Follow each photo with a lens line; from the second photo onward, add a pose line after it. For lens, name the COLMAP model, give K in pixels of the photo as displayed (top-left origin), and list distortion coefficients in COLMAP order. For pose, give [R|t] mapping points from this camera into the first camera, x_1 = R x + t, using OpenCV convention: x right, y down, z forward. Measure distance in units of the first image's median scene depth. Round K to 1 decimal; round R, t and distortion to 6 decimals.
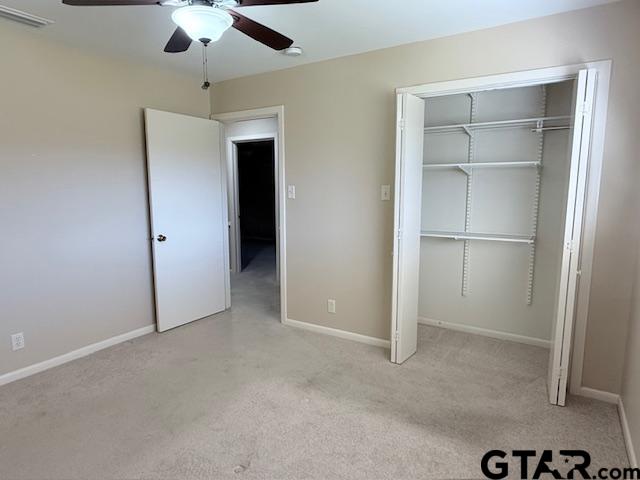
lens RADIAL K [[391.4, 0, 320.0], [0, 391.4, 240.0], [0, 0, 1]] dist [0.001646, 0.000247]
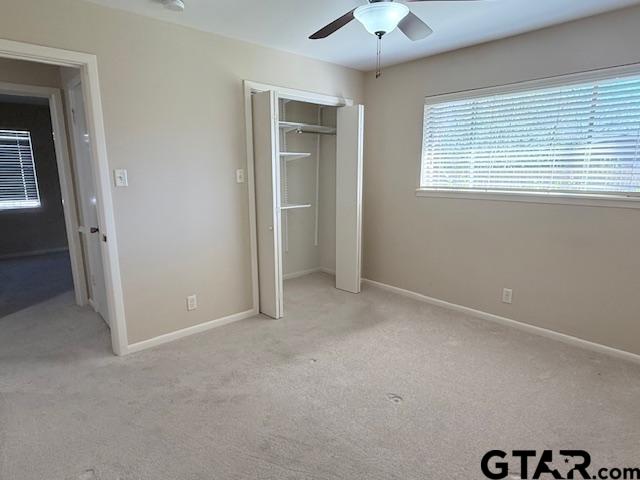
lens RADIAL K [[369.1, 0, 320.0], [0, 369.1, 240.0], [0, 0, 1]] dist [0.001777, -0.000015]
pose [[0.263752, -0.173406, 0.948876, -0.763766], [0.140988, 0.980074, 0.139918, -0.058236], [-0.954231, 0.096876, 0.282945, 0.509252]]
